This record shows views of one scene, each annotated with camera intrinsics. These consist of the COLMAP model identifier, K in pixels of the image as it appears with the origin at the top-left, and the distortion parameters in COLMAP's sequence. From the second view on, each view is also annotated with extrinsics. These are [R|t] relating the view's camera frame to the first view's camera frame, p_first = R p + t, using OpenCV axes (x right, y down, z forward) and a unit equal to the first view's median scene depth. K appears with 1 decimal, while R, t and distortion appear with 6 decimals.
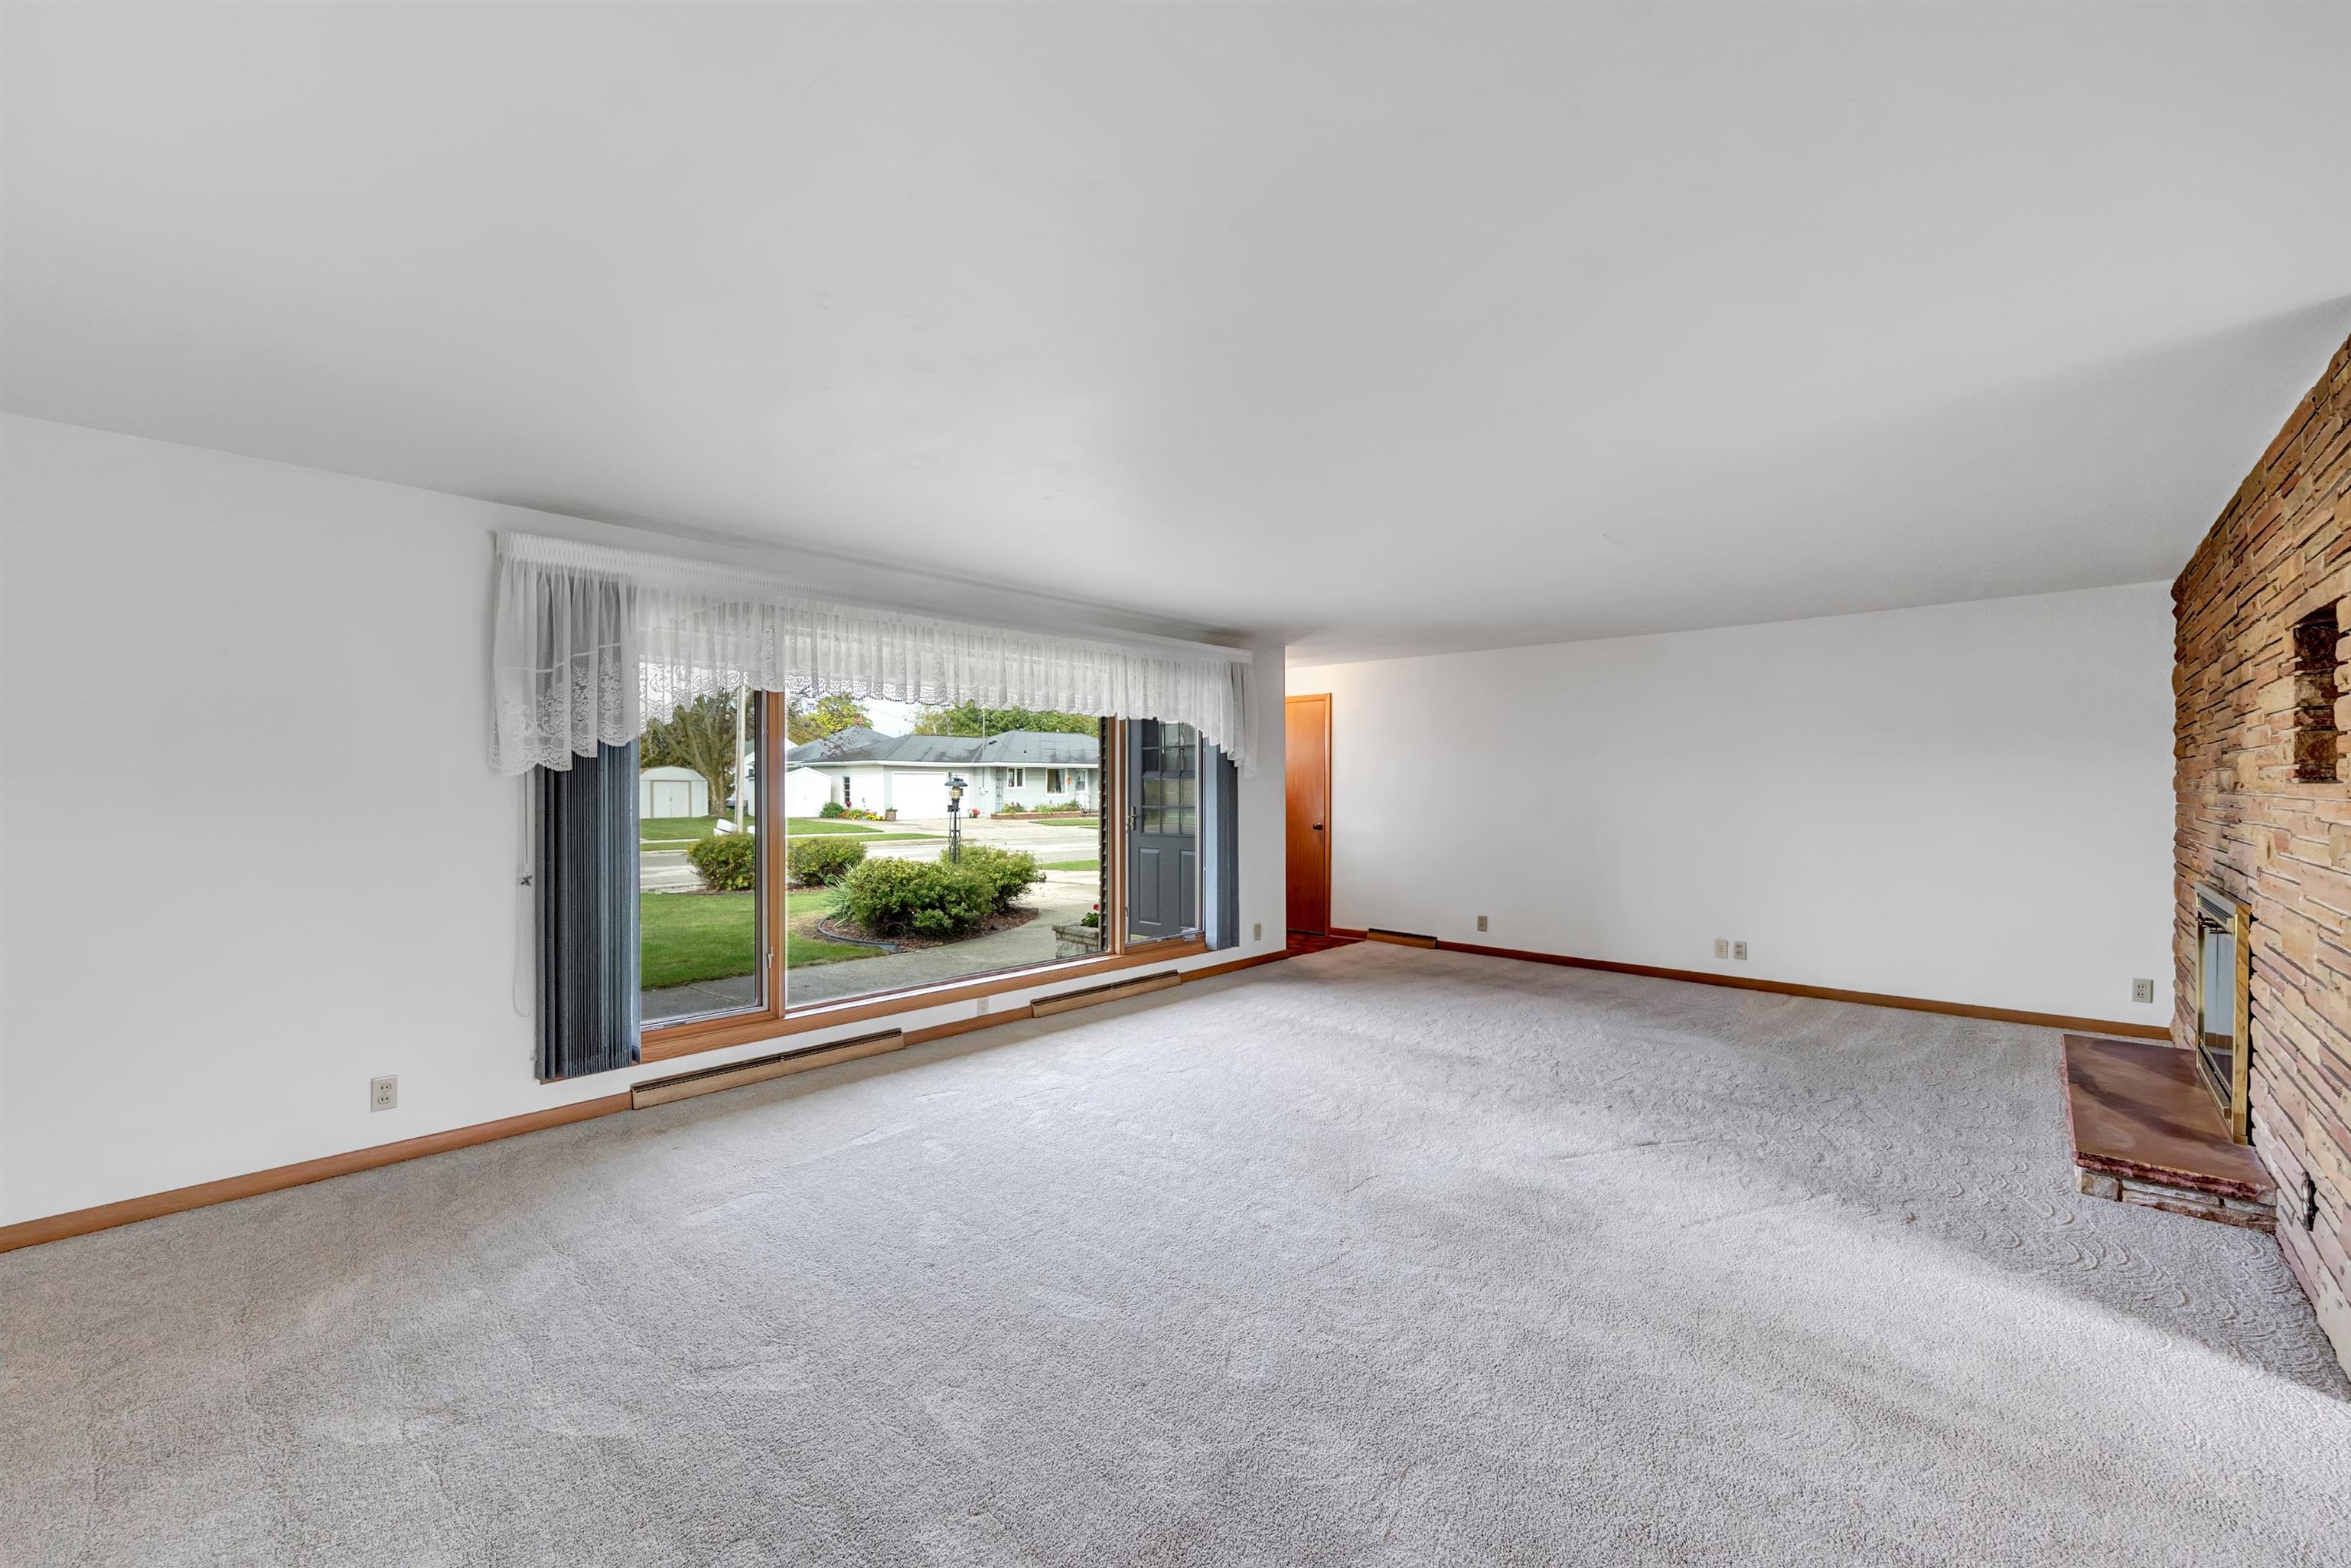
lens RADIAL K [[944.0, 0, 1155.5], [0, 944.0, 780.4], [0, 0, 1]] dist [0.000811, -0.000370]
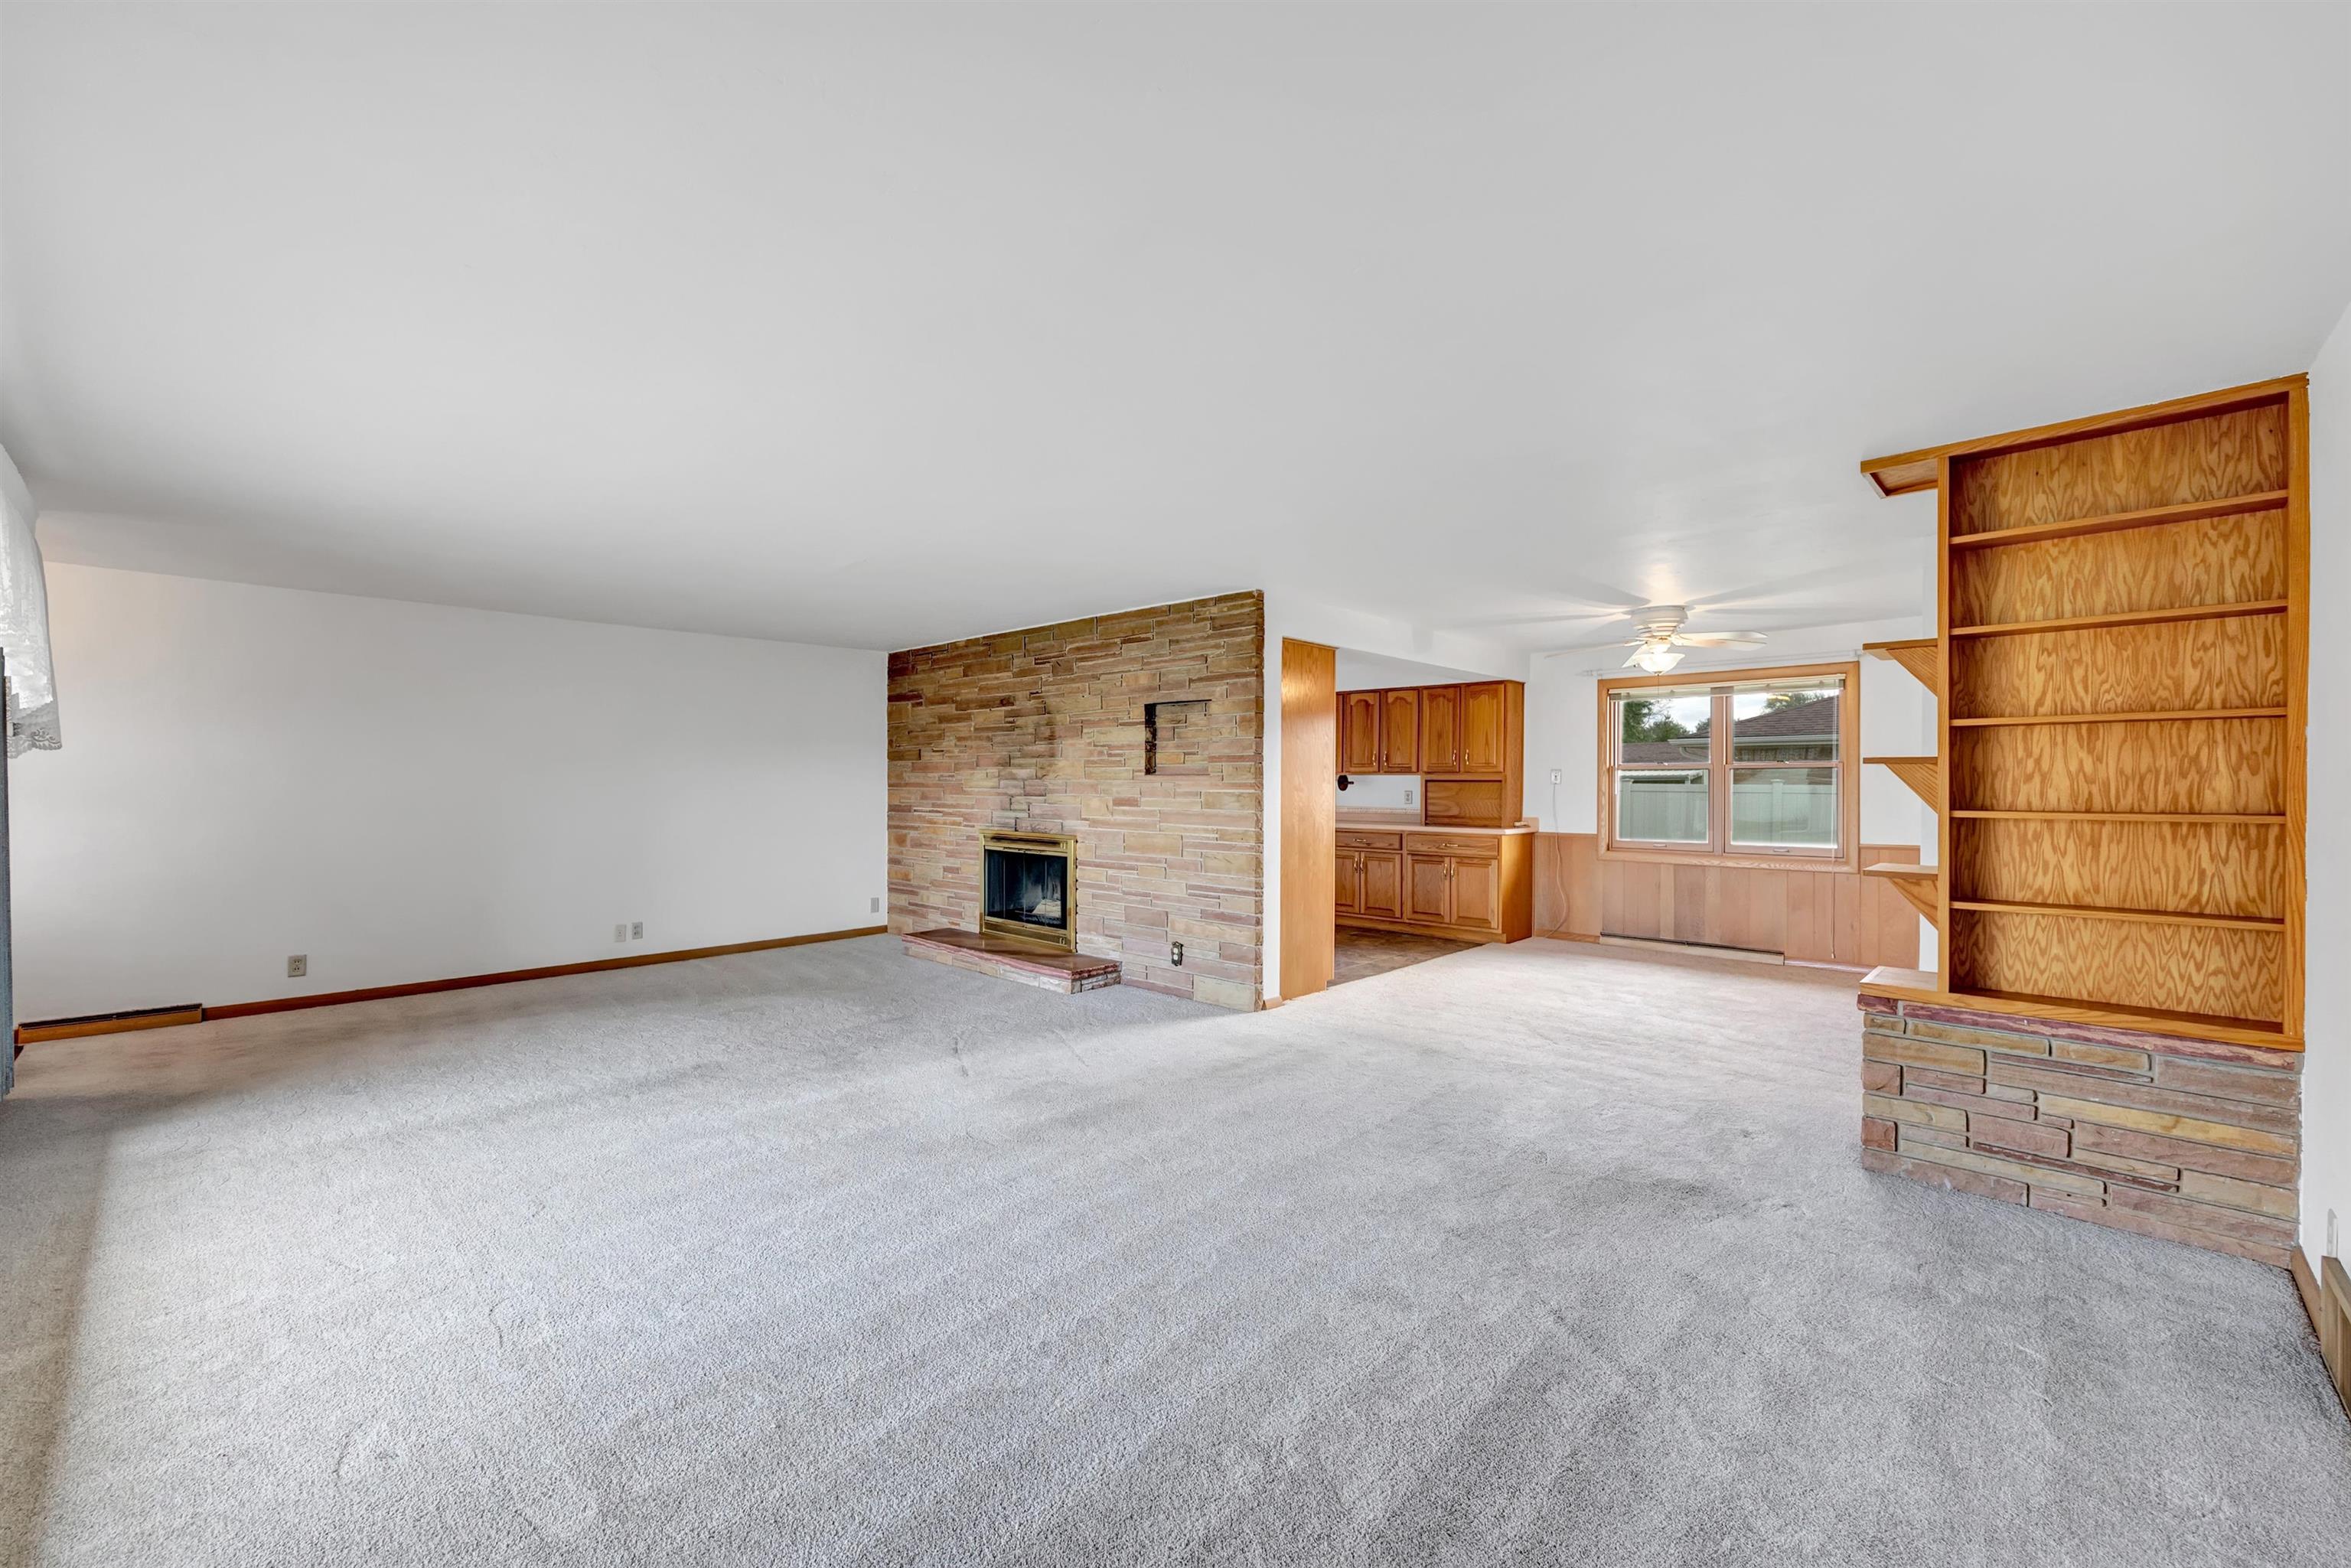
lens RADIAL K [[944.0, 0, 1169.0], [0, 944.0, 780.3], [0, 0, 1]] dist [0.000811, -0.000370]
pose [[0.013227, -0.001178, 0.999912, -0.647446], [-0.007079, 0.999974, 0.001272, 0.006654], [-0.999887, -0.007095, 0.013218, 0.572439]]
